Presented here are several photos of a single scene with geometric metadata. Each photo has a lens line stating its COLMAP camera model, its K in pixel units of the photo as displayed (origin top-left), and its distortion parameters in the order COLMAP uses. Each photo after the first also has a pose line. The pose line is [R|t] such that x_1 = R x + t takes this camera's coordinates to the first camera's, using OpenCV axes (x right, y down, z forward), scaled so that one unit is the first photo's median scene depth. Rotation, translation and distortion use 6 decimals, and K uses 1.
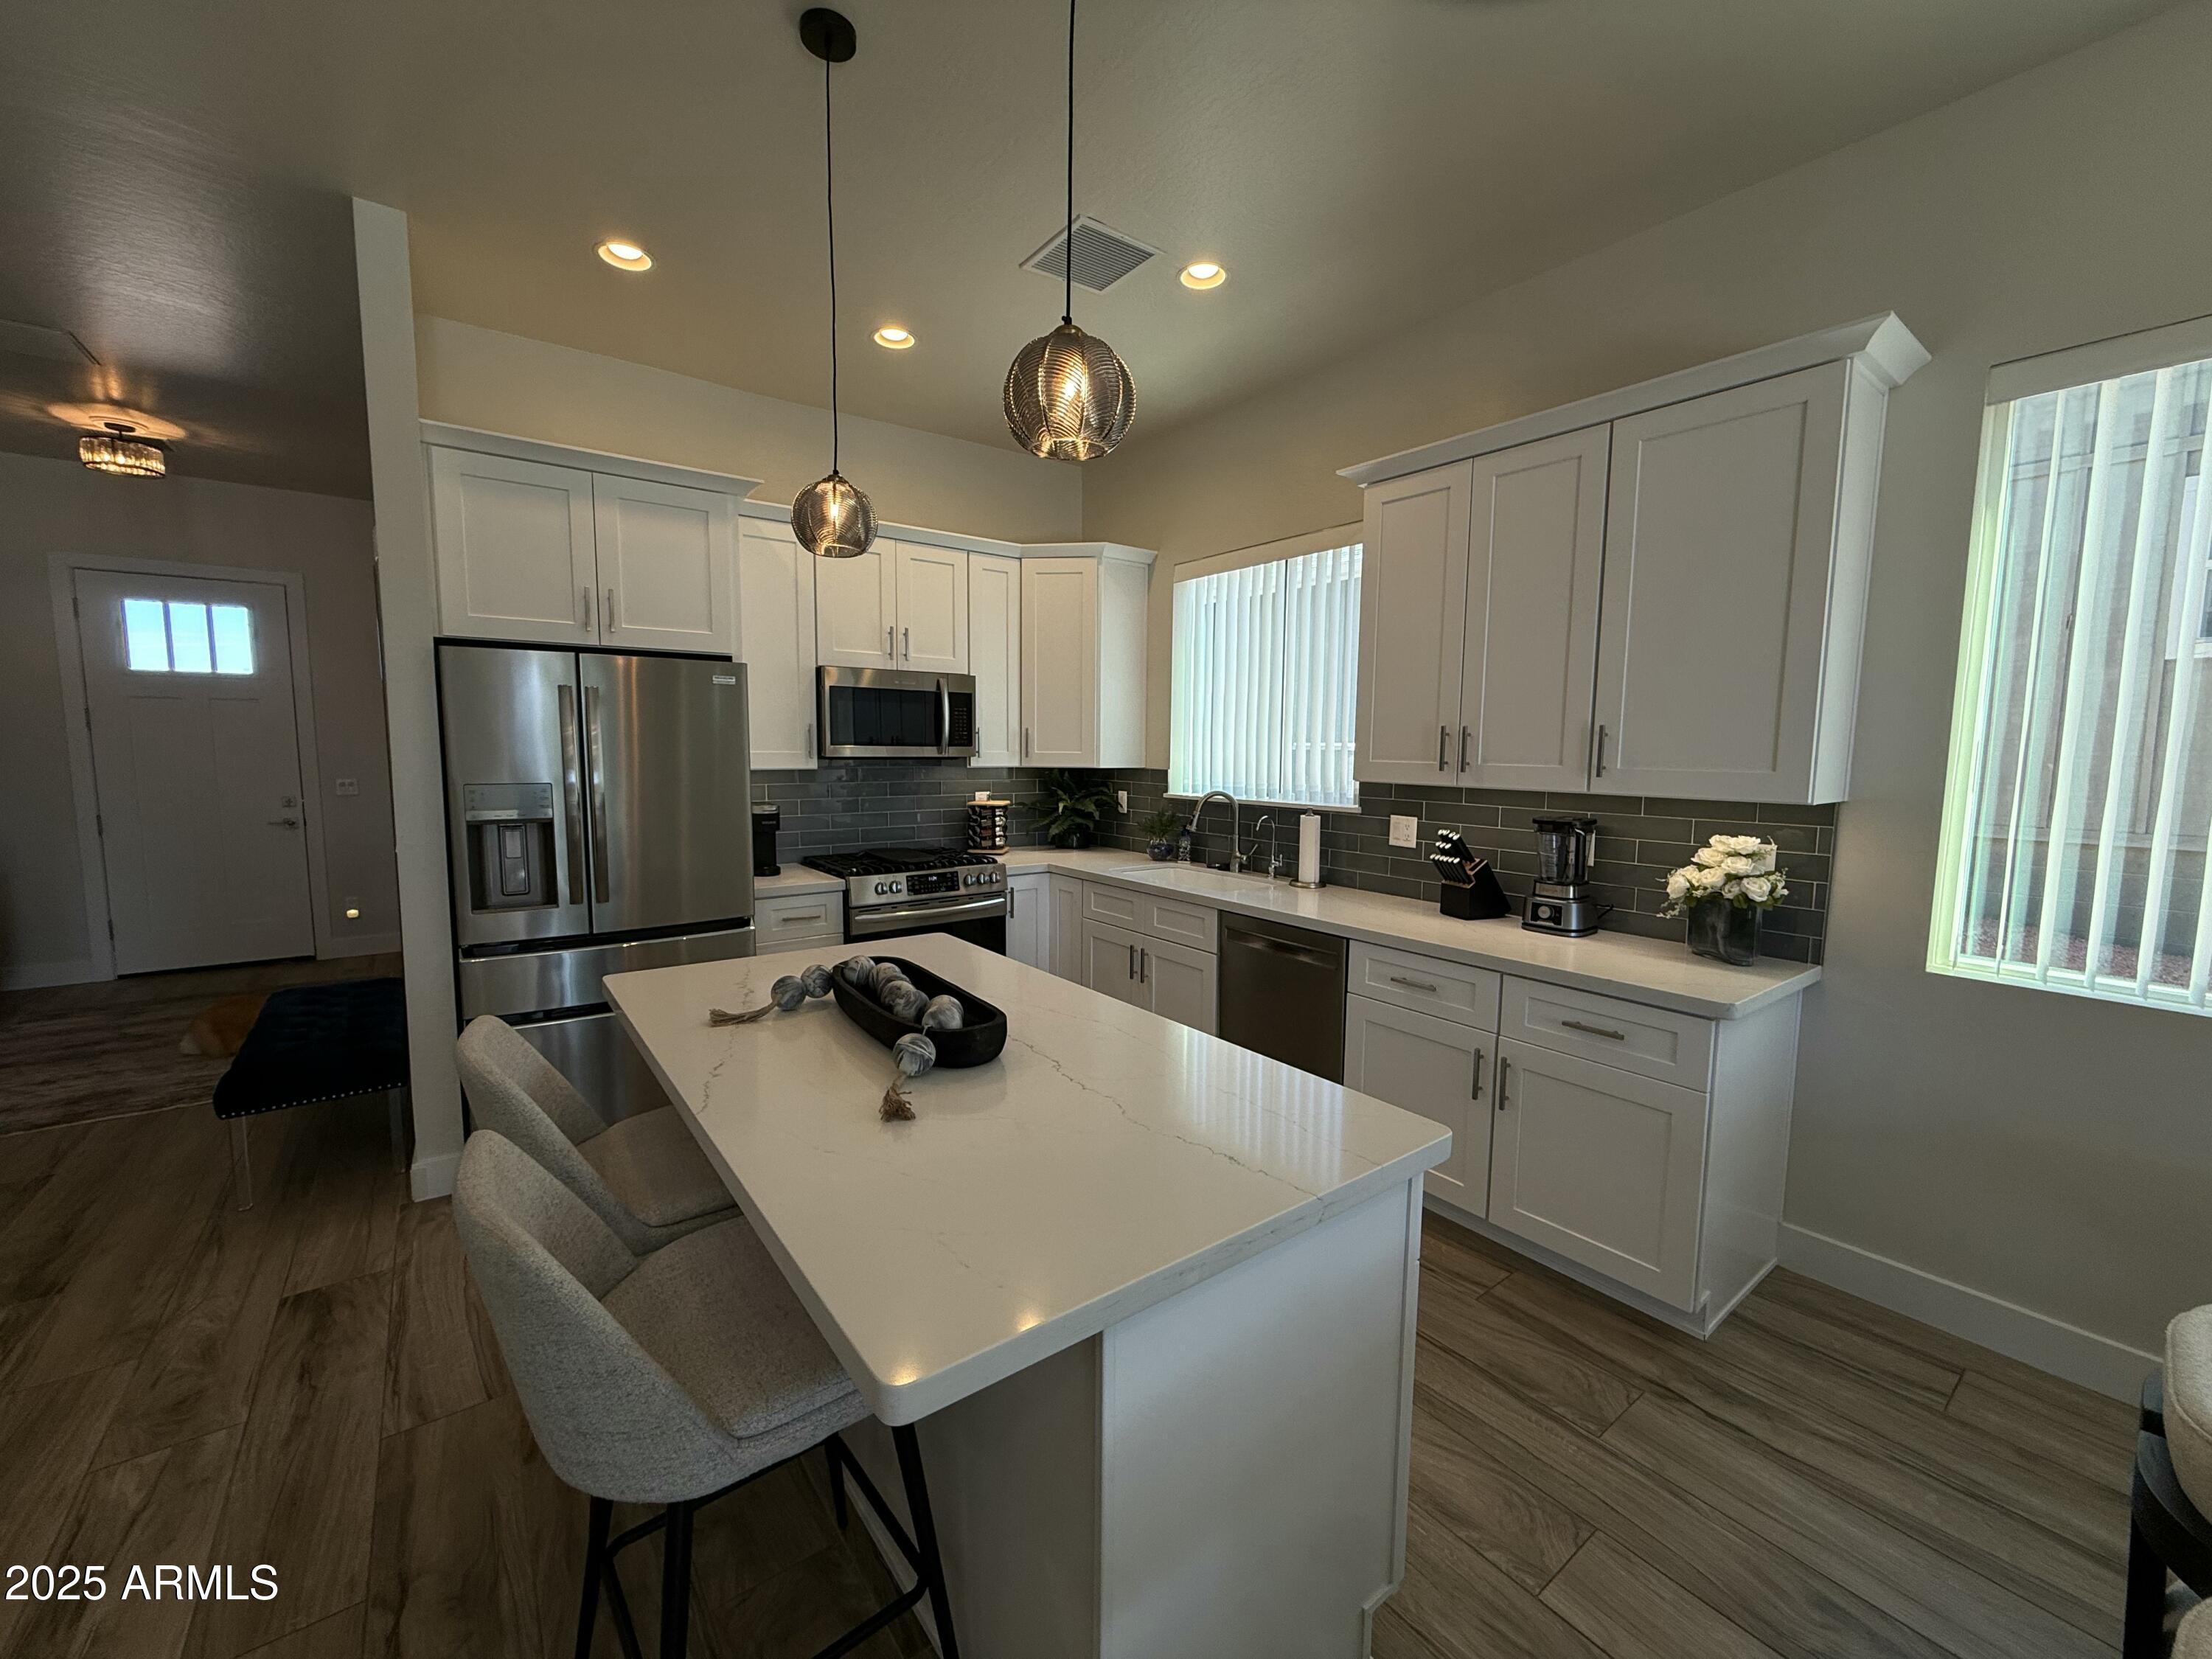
lens RADIAL K [[880.3, 0, 1106.0], [0, 880.3, 829.5], [0, 0, 1]] dist [-0.000291, 0.000617]
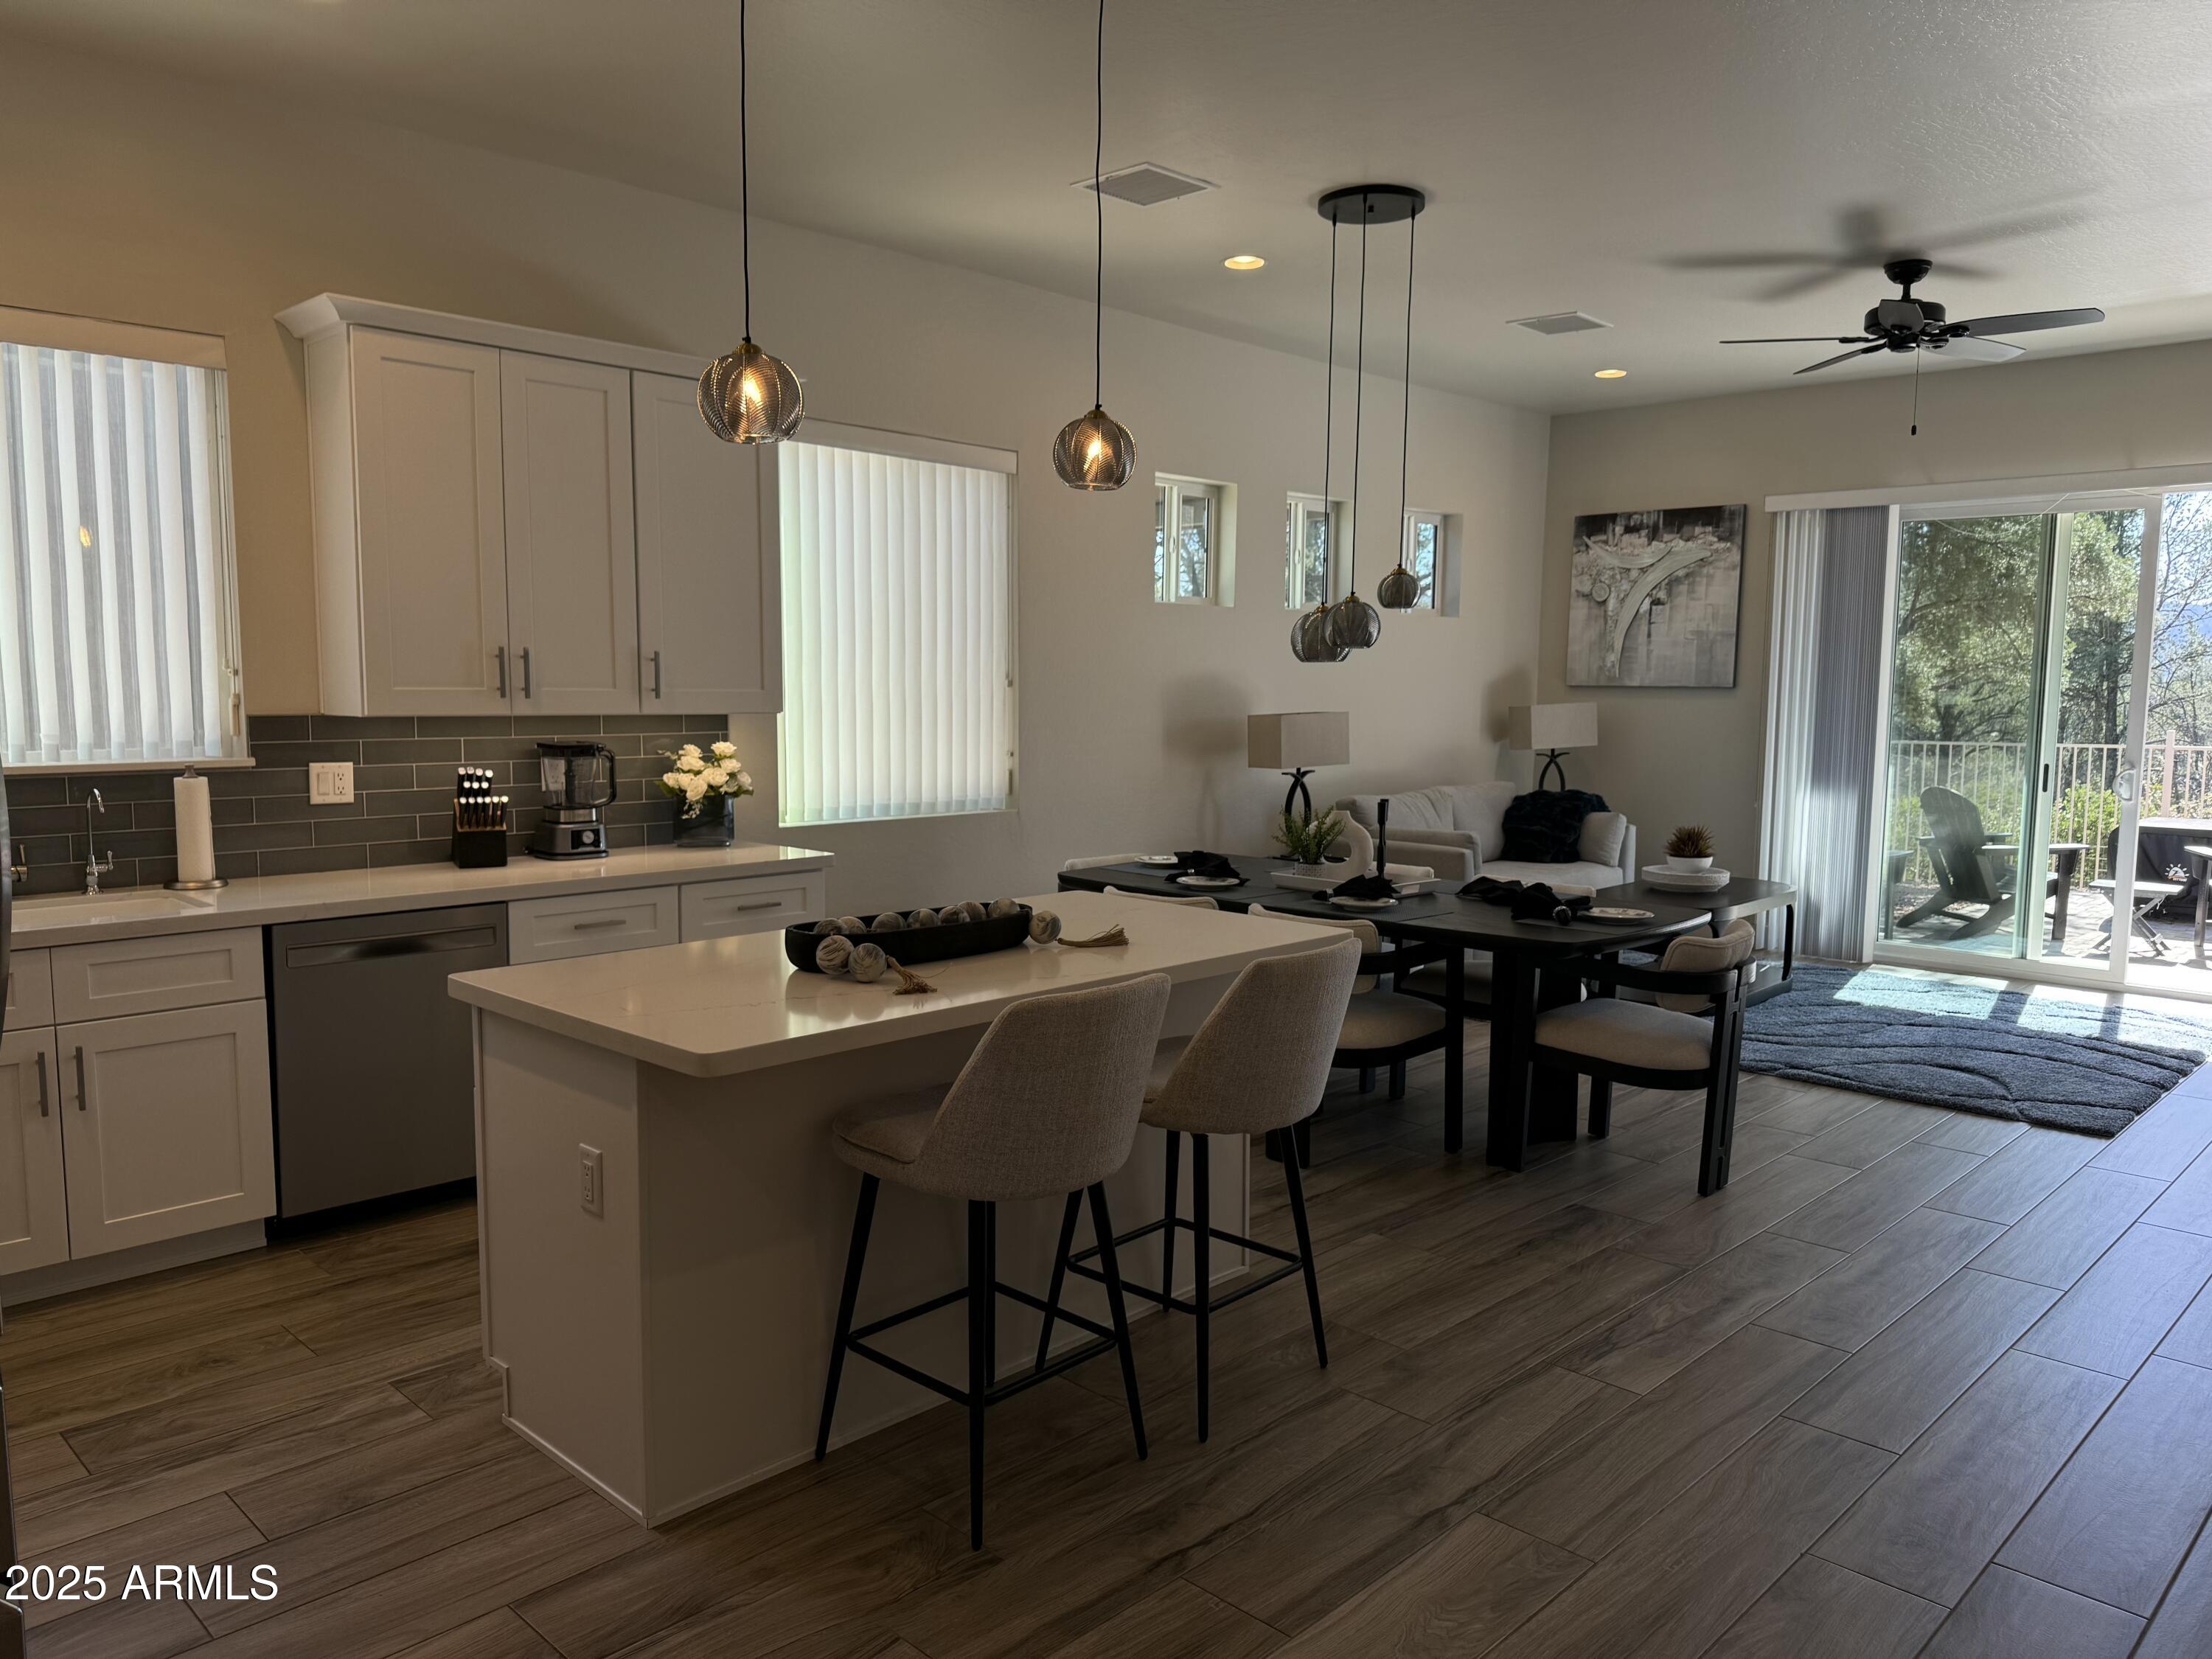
lens RADIAL K [[1562.5, 0, 1106.0], [0, 1562.5, 829.5], [0, 0, 1]] dist [0.121455, -0.195198]
pose [[-0.145757, -0.108487, 0.983354, -1.248732], [0.088039, 0.988603, 0.122116, -0.075245], [-0.985395, 0.104373, -0.134545, 0.628109]]
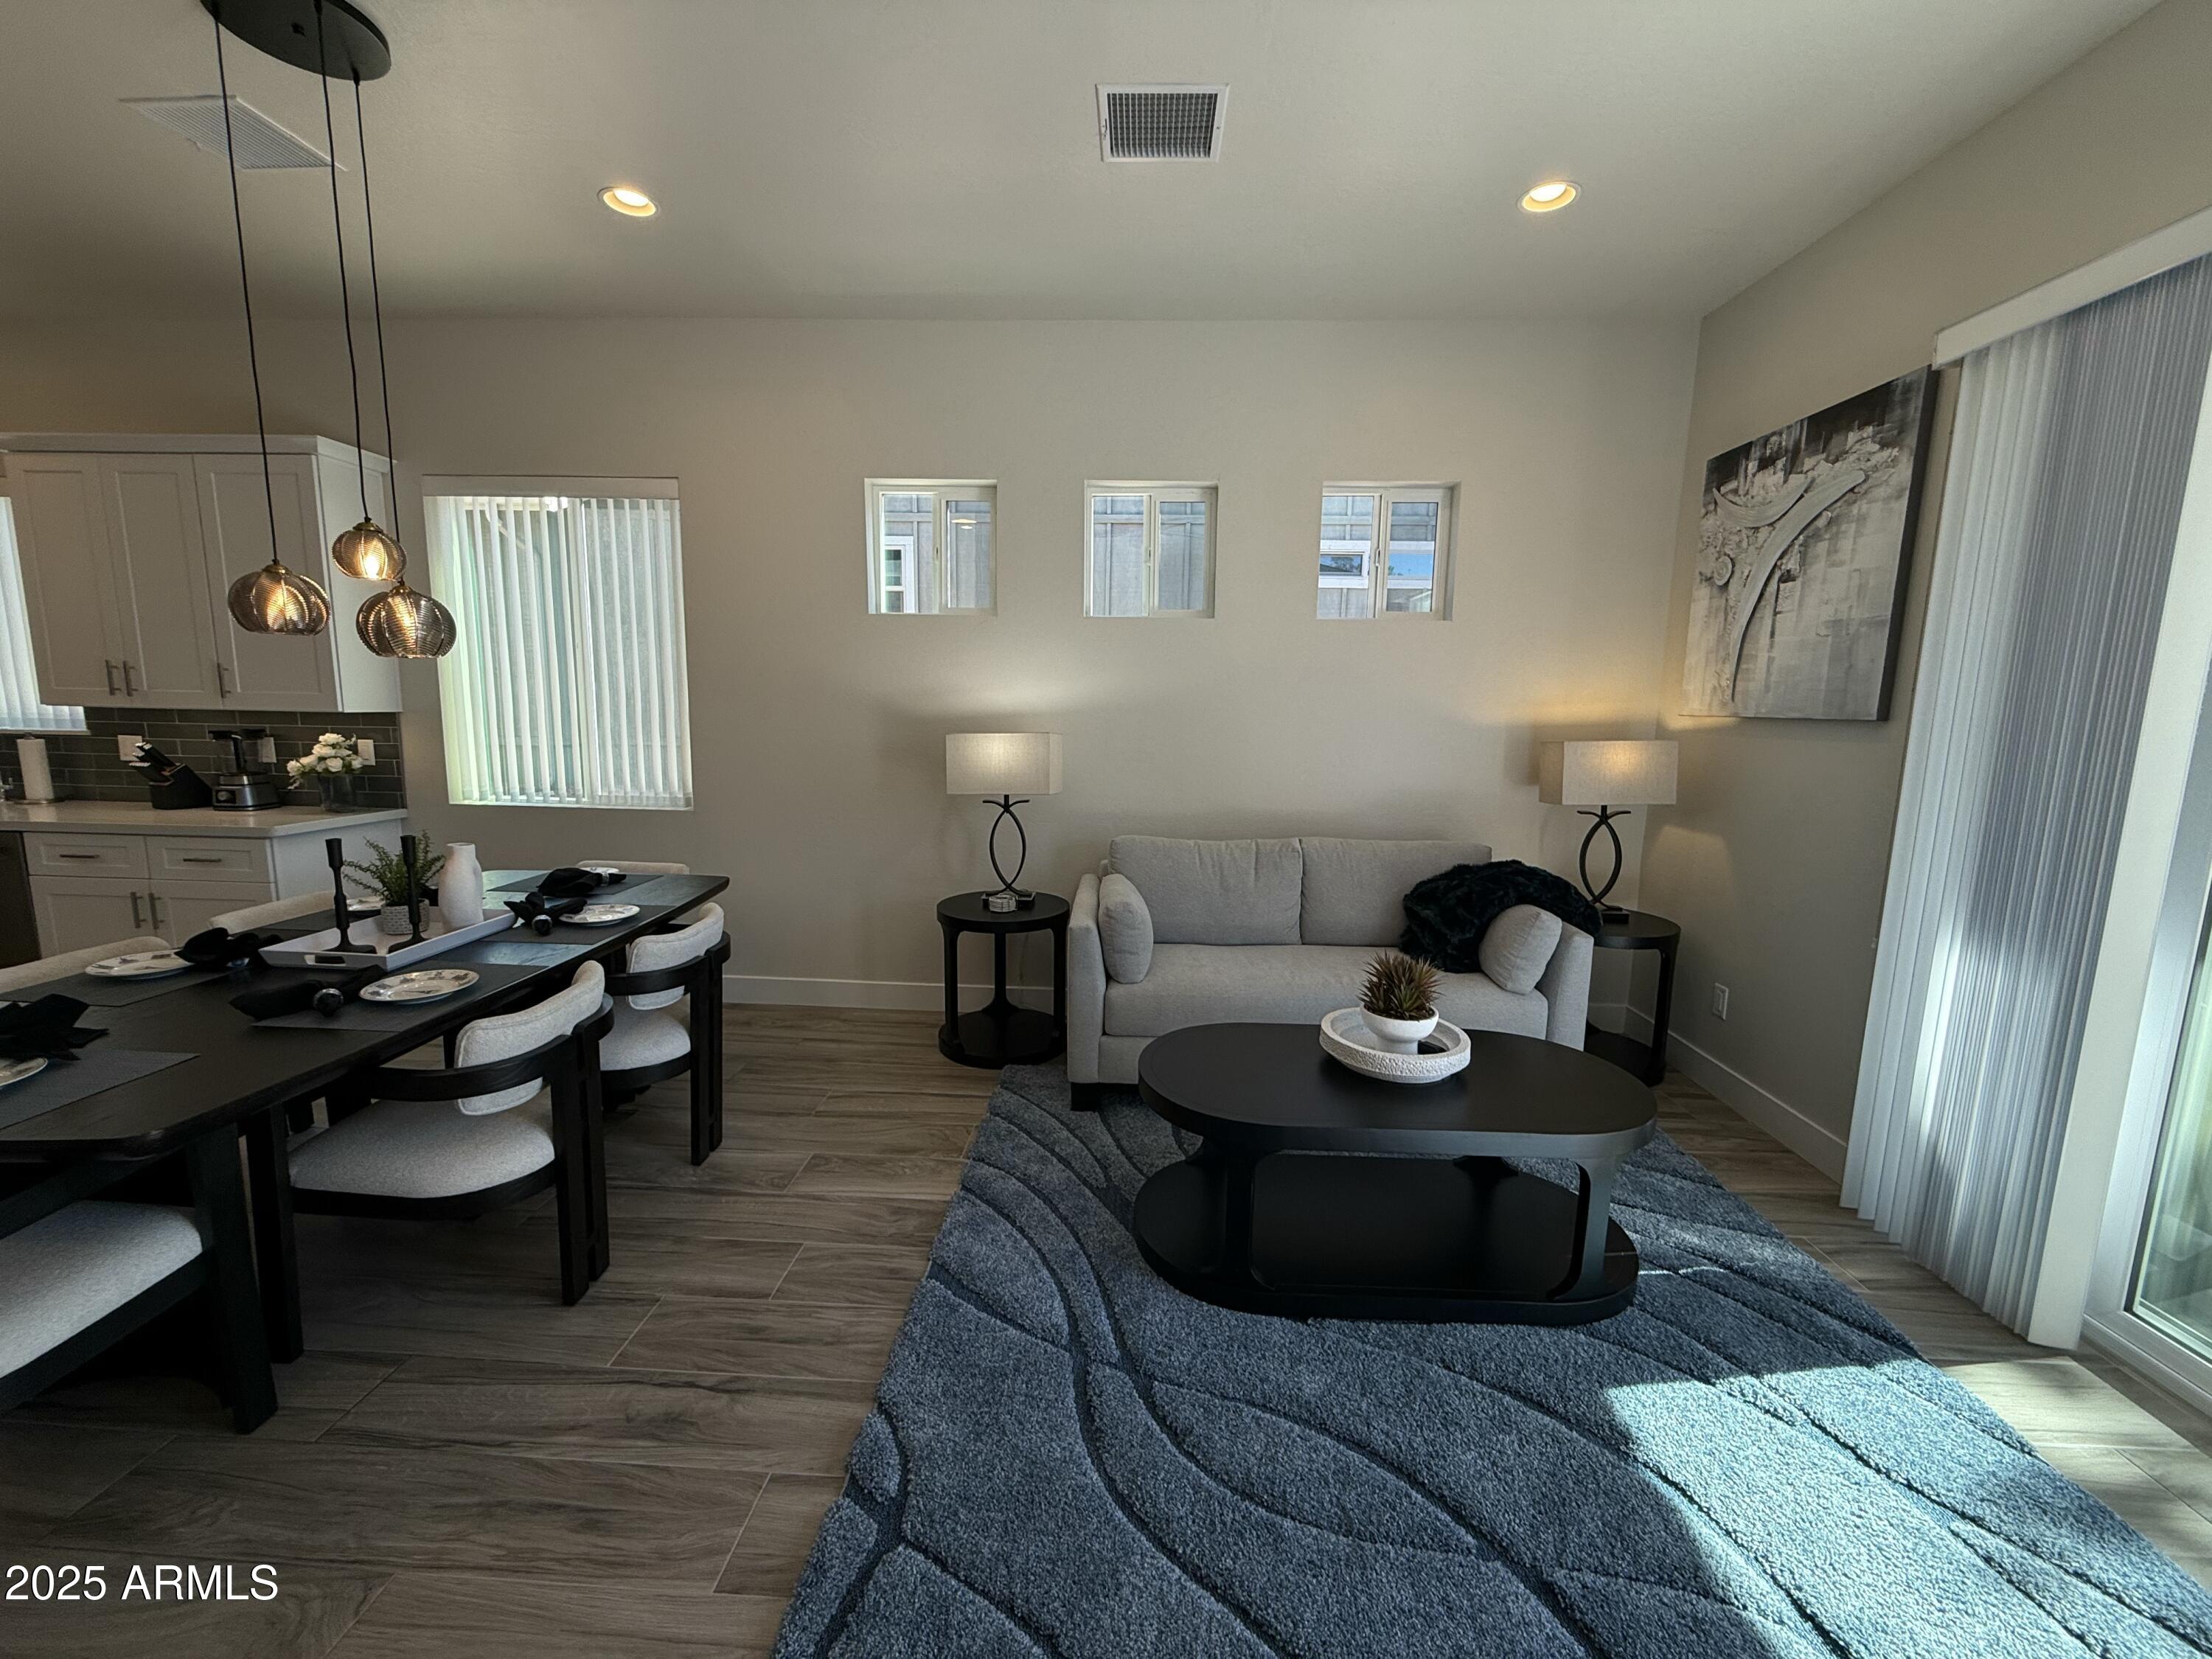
lens RADIAL K [[877.4, 0, 1099.2], [0, 877.4, 832.3], [0, 0, 1]] dist [-0.004697, 0.000776]
pose [[0.647606, -0.108449, 0.754218, 0.326118], [0.063416, 0.994057, 0.088483, 0.110293], [-0.759332, -0.009472, 0.650635, -0.923226]]
